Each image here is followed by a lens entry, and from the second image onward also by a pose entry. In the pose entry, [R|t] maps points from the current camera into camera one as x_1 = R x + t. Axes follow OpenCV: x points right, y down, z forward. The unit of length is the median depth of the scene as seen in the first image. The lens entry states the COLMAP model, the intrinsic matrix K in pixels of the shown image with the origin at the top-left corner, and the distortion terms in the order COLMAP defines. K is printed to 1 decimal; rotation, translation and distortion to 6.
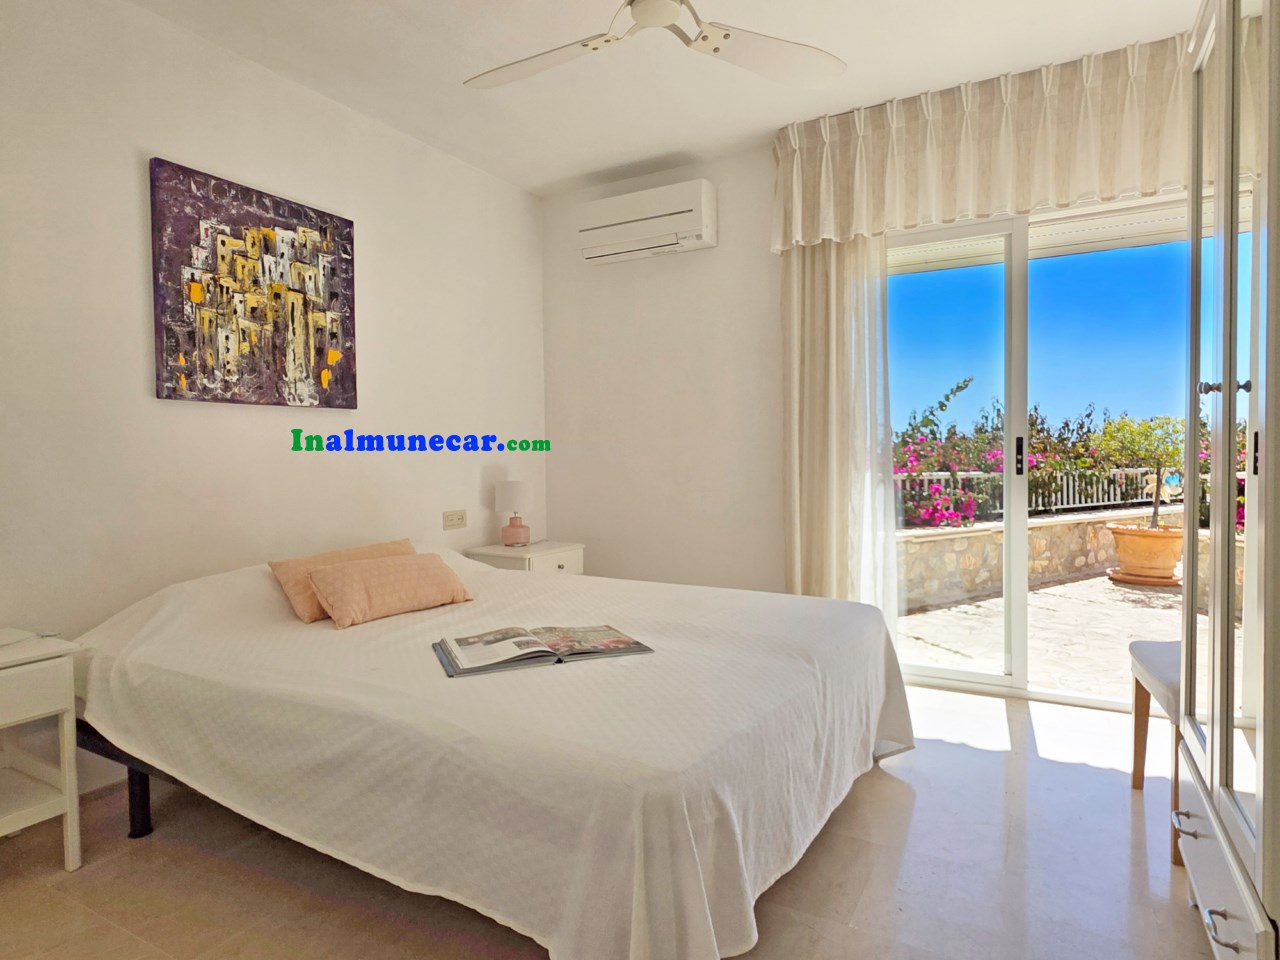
lens RADIAL K [[736.9, 0, 627.2], [0, 736.9, 477.5], [0, 0, 1]] dist [0.001824, 0.000605]
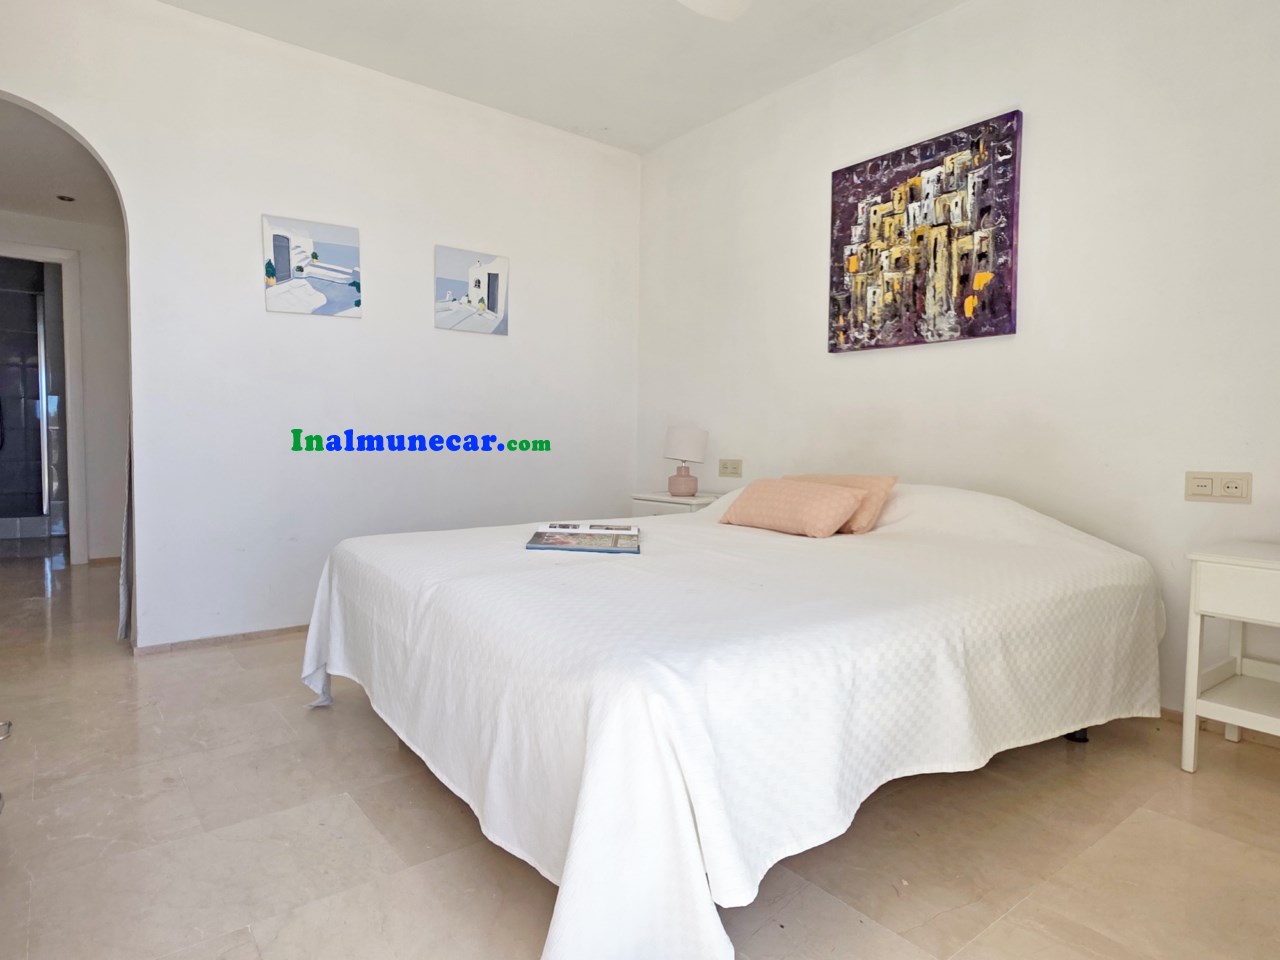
lens RADIAL K [[736.9, 0, 626.1], [0, 736.9, 477.7], [0, 0, 1]] dist [0.001824, 0.000605]
pose [[-0.376718, 0.053100, -0.924805, 0.662513], [-0.037372, 0.996672, 0.072450, 0.031318], [0.925574, 0.061855, -0.373480, 1.020242]]
